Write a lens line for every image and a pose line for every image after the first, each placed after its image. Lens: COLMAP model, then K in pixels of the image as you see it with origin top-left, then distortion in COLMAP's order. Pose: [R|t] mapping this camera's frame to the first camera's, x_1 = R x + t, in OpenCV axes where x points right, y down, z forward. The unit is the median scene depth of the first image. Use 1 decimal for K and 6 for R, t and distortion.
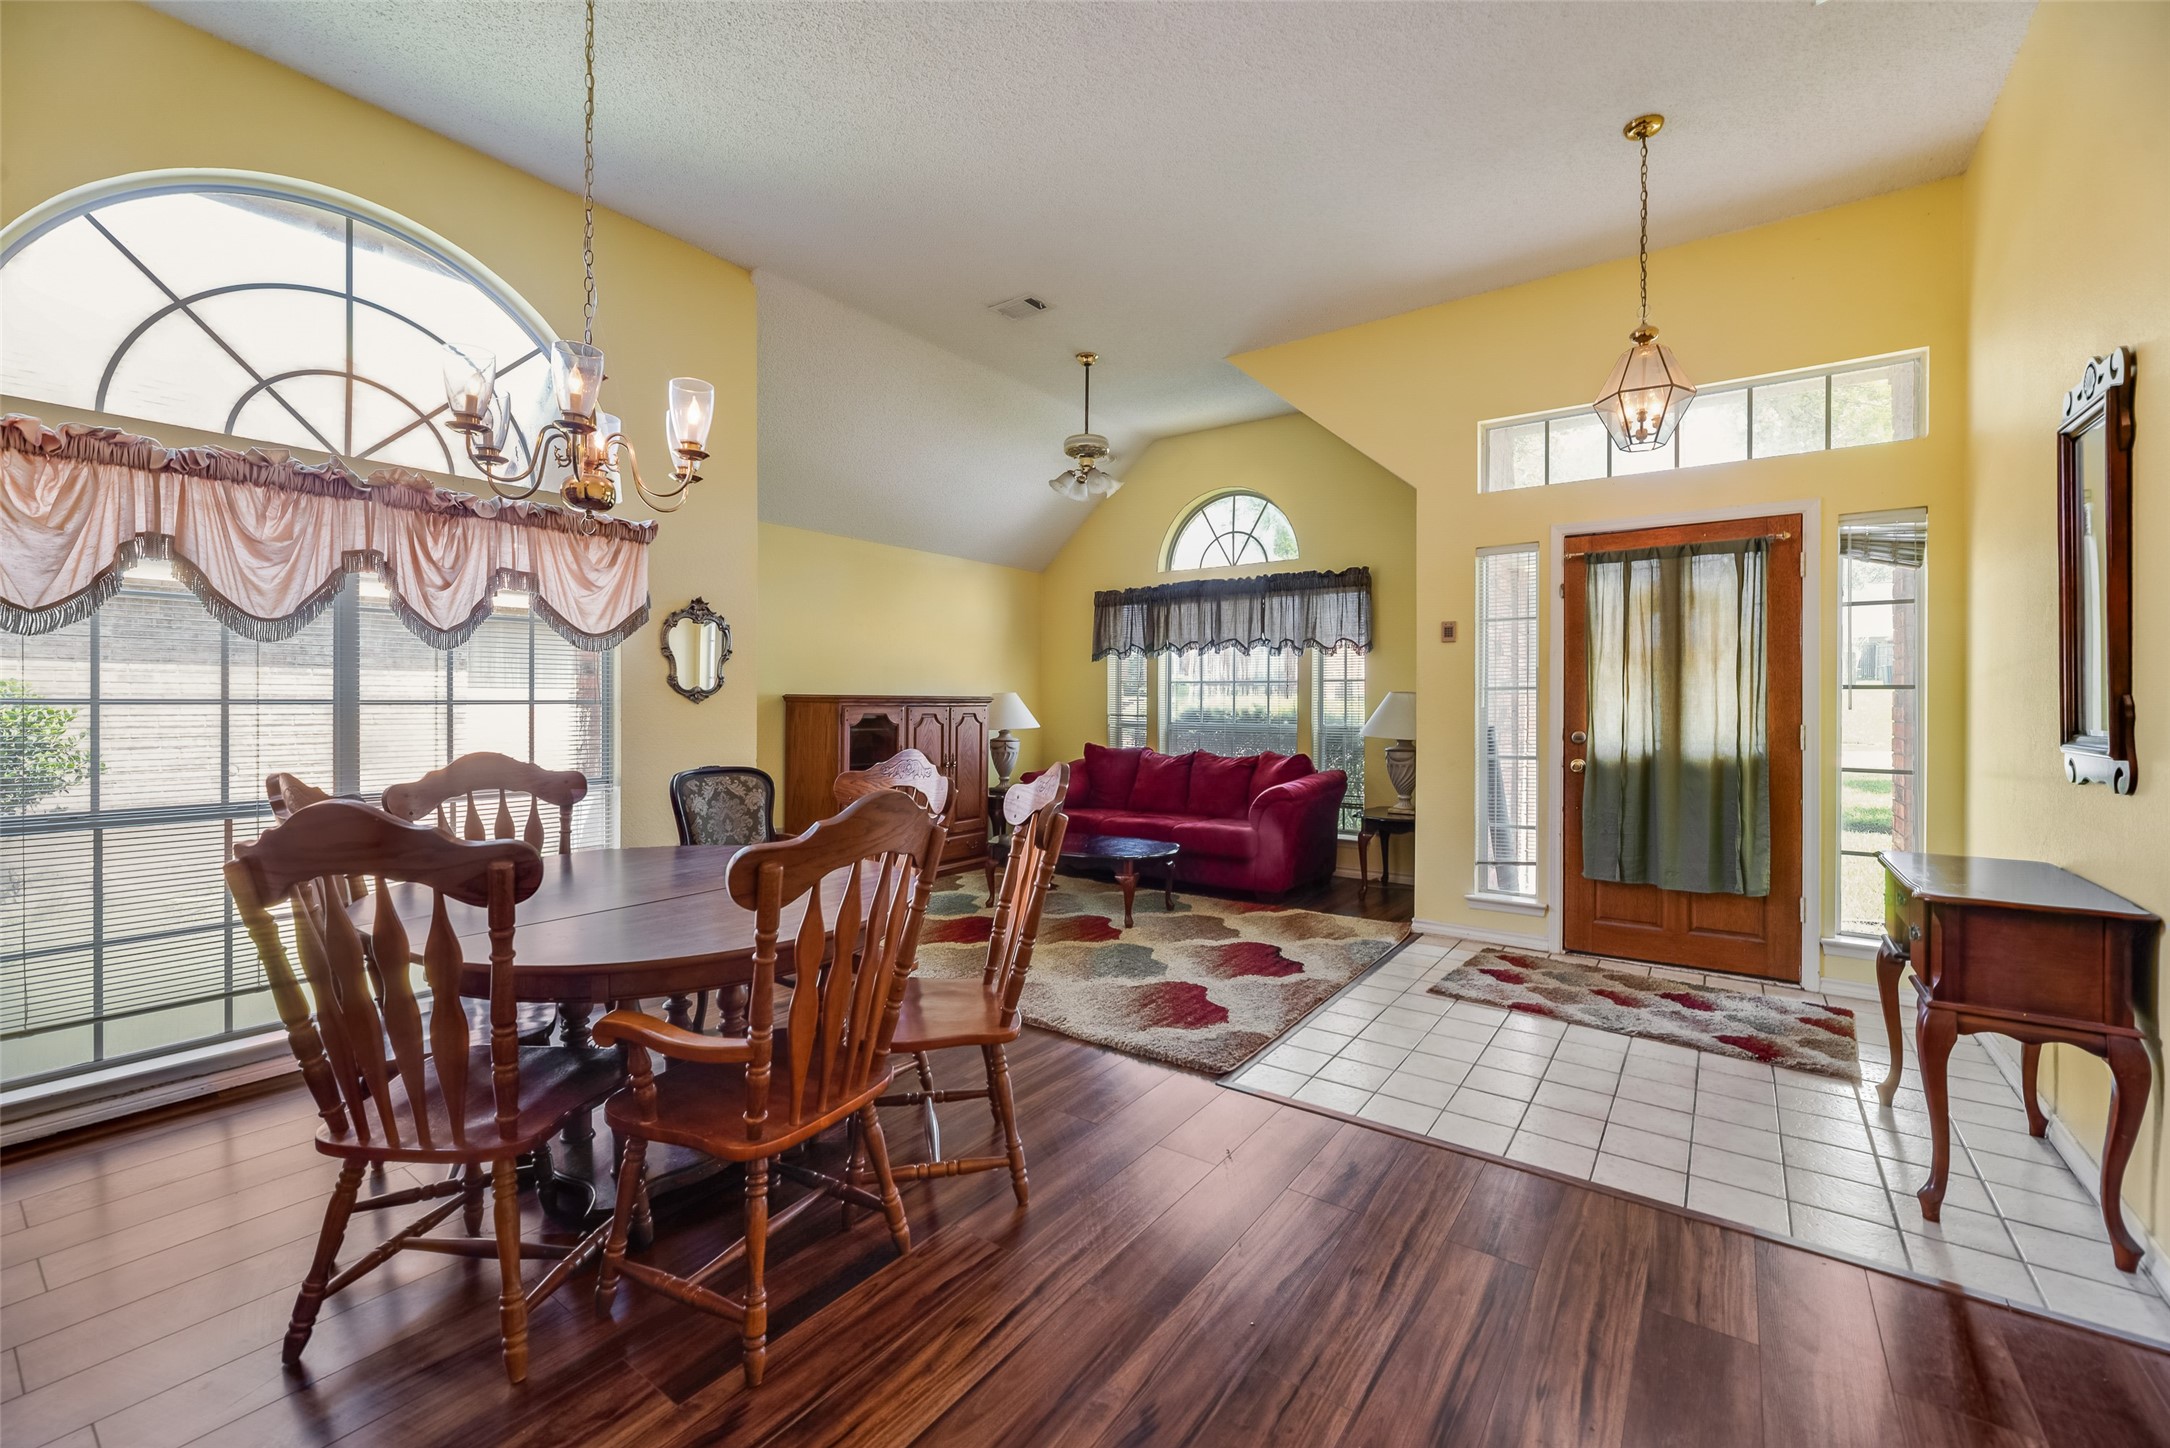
lens RADIAL K [[892.6, 0, 1083.0], [0, 892.6, 719.3], [0, 0, 1]] dist [-0.003689, 0.001164]
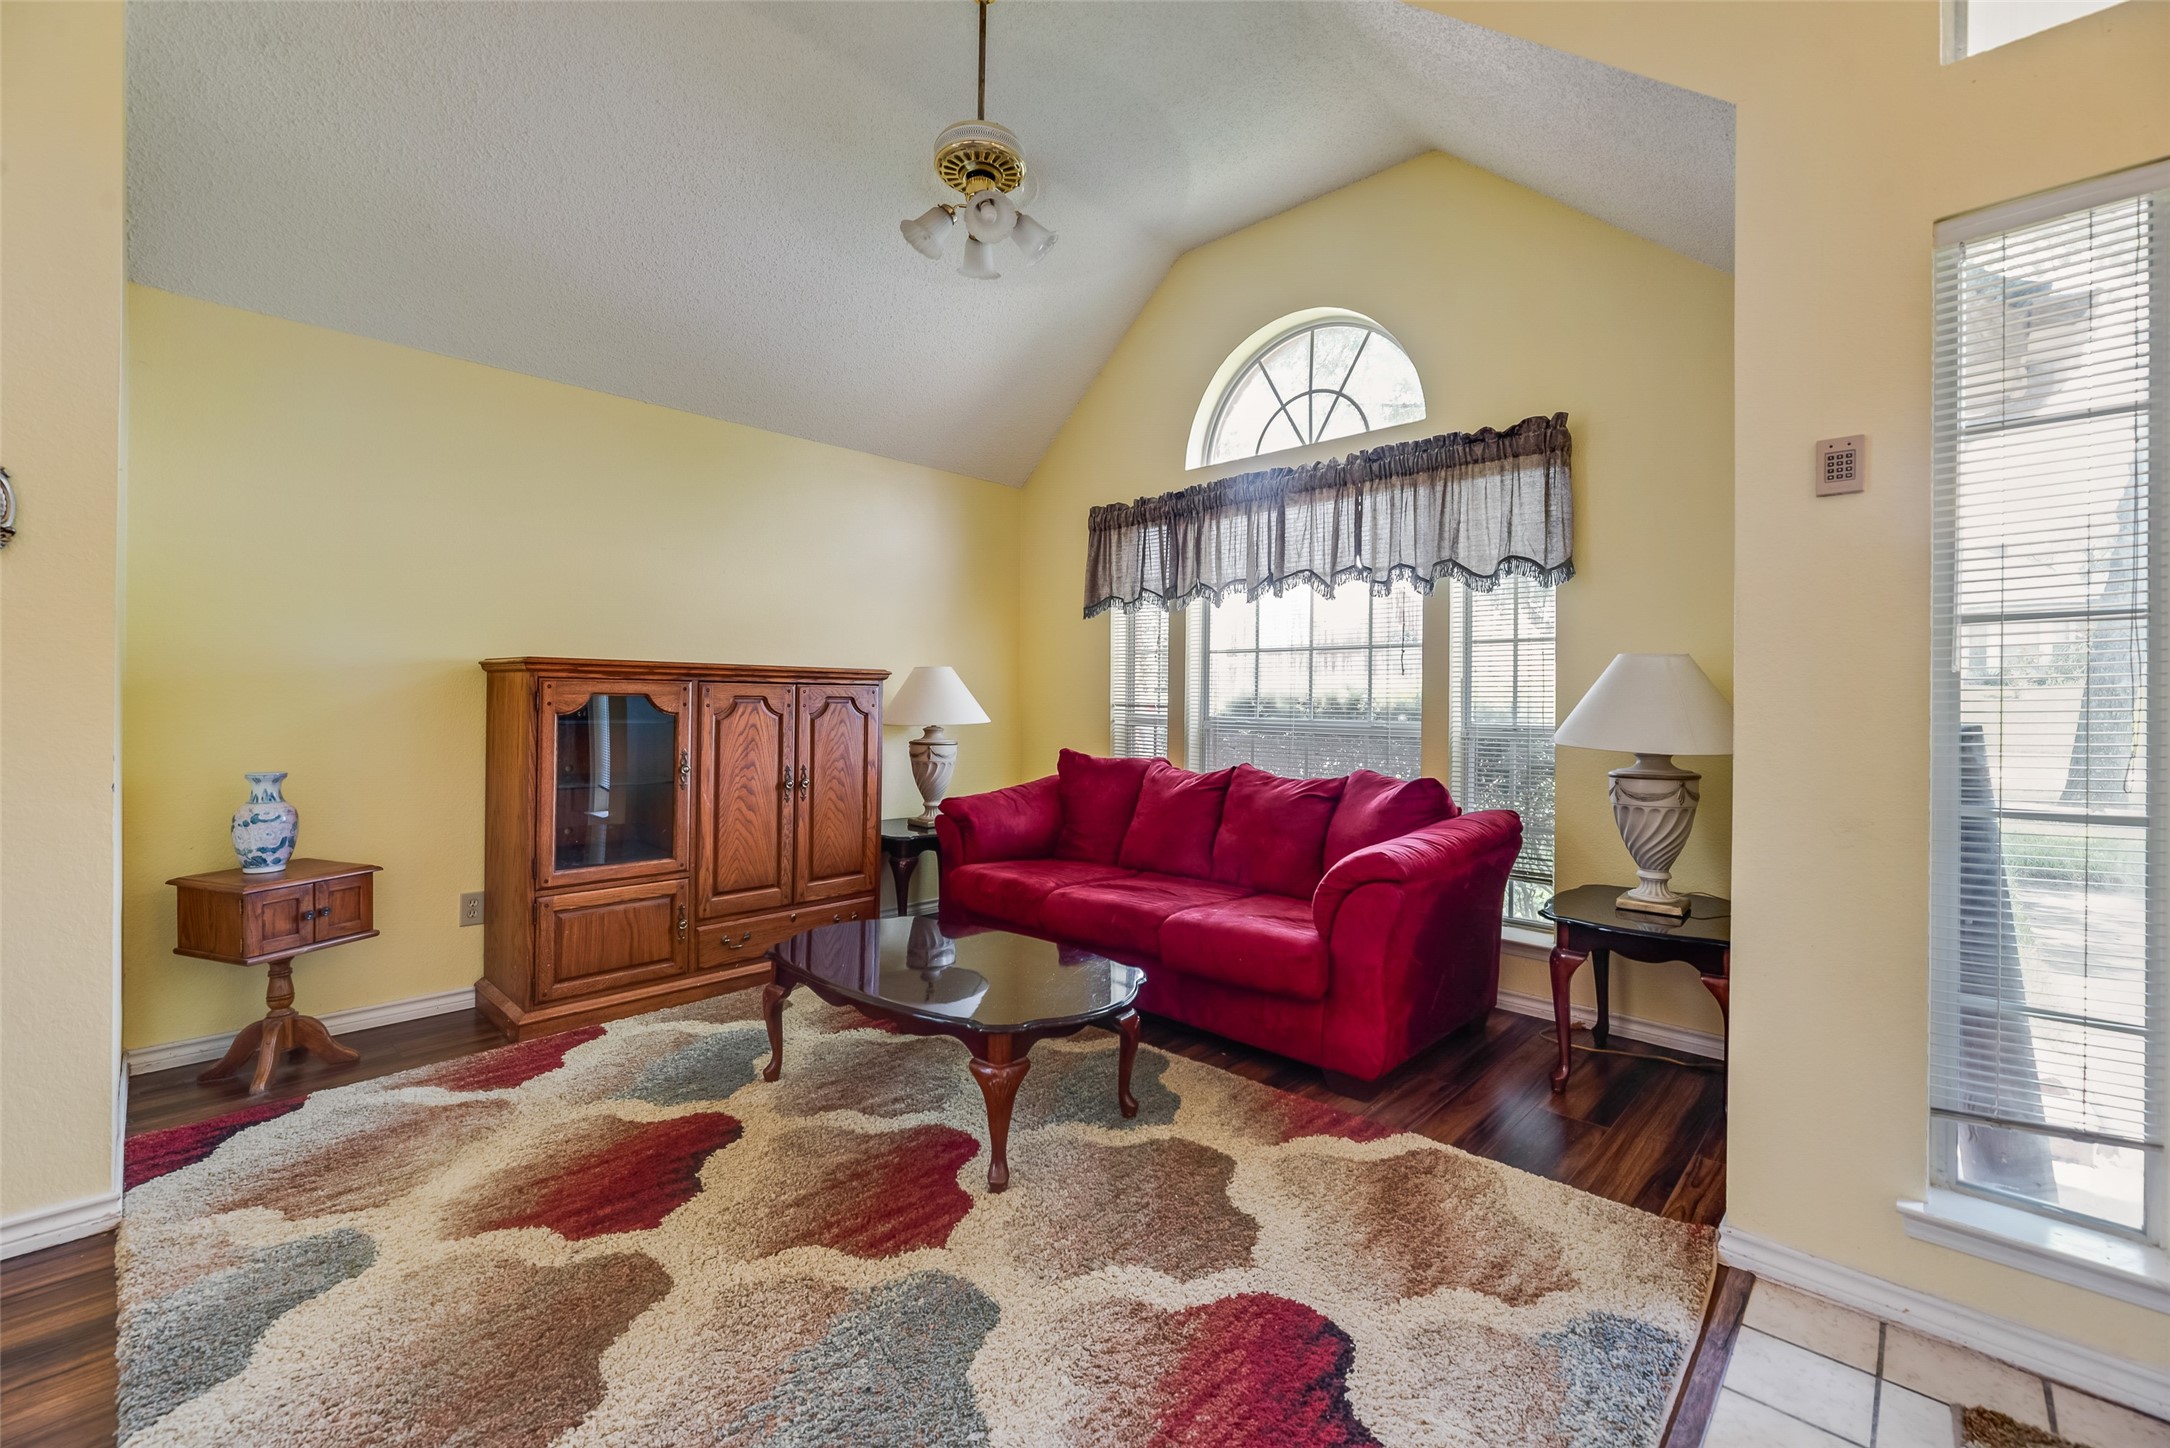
lens RADIAL K [[892.6, 0, 1087.8], [0, 892.6, 706.9], [0, 0, 1]] dist [-0.003689, 0.001164]
pose [[0.990649, 0.006570, -0.136274, 0.111944], [-0.008458, 0.999876, -0.013280, 0.006139], [0.136170, 0.014309, 0.990582, 0.432495]]
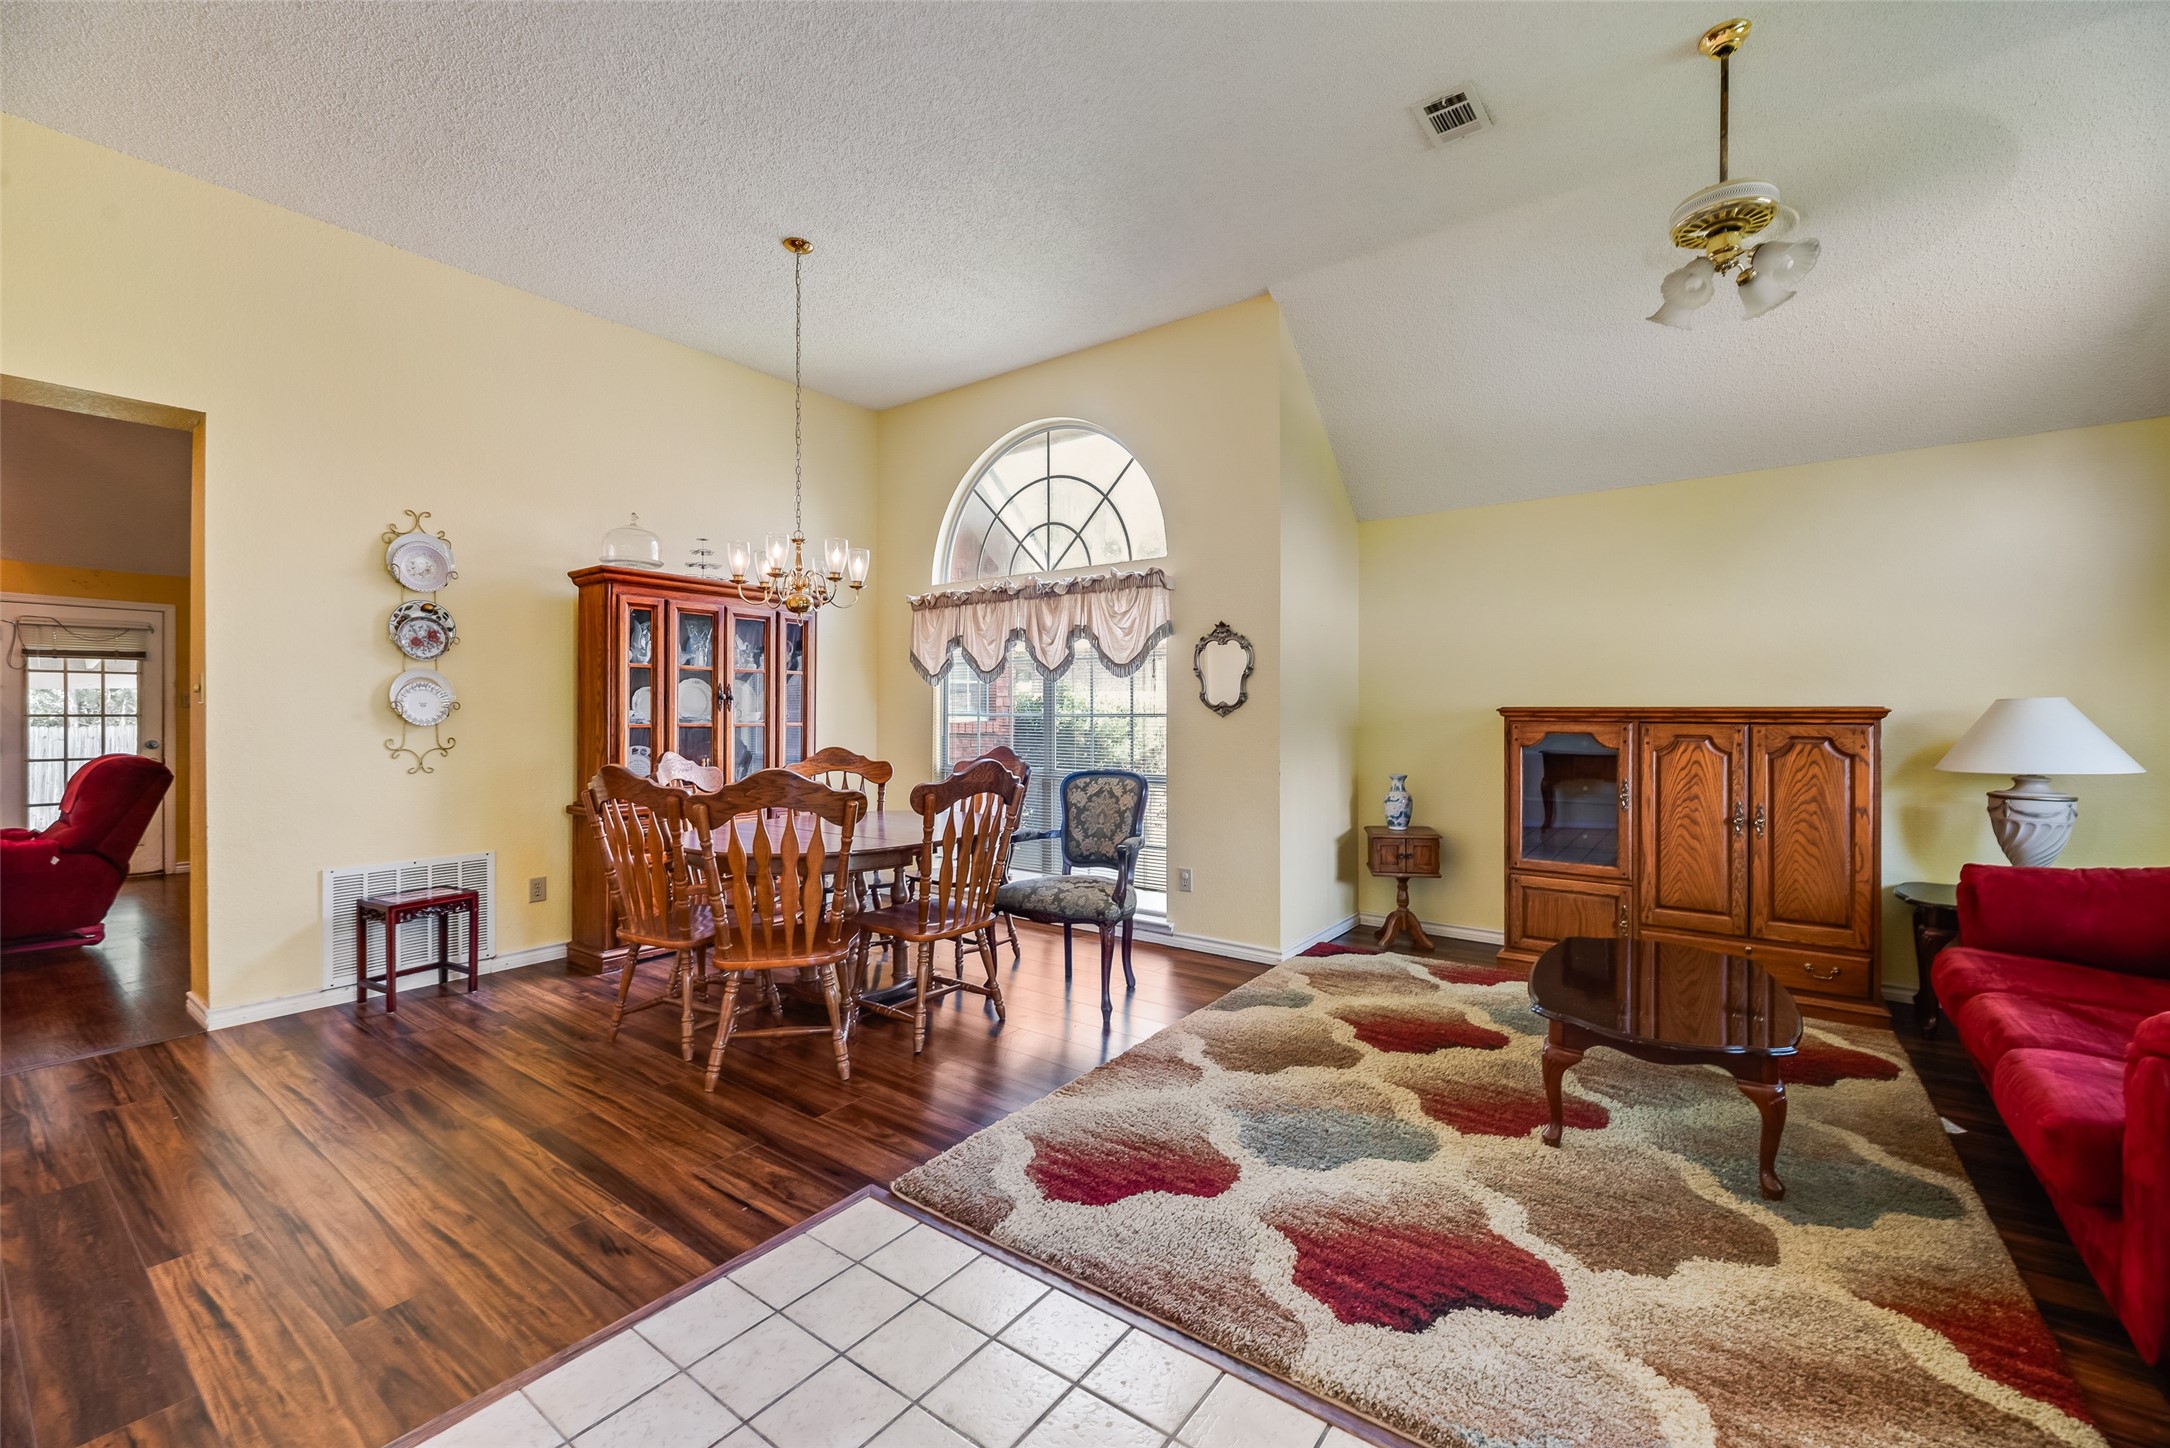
lens RADIAL K [[892.6, 0, 1092.6], [0, 892.6, 719.8], [0, 0, 1]] dist [-0.003689, 0.001164]
pose [[-0.011938, 0.007656, -0.999899, 0.432425], [-0.019872, 0.999771, 0.007893, -0.012764], [0.999731, 0.019964, -0.011783, 0.543340]]
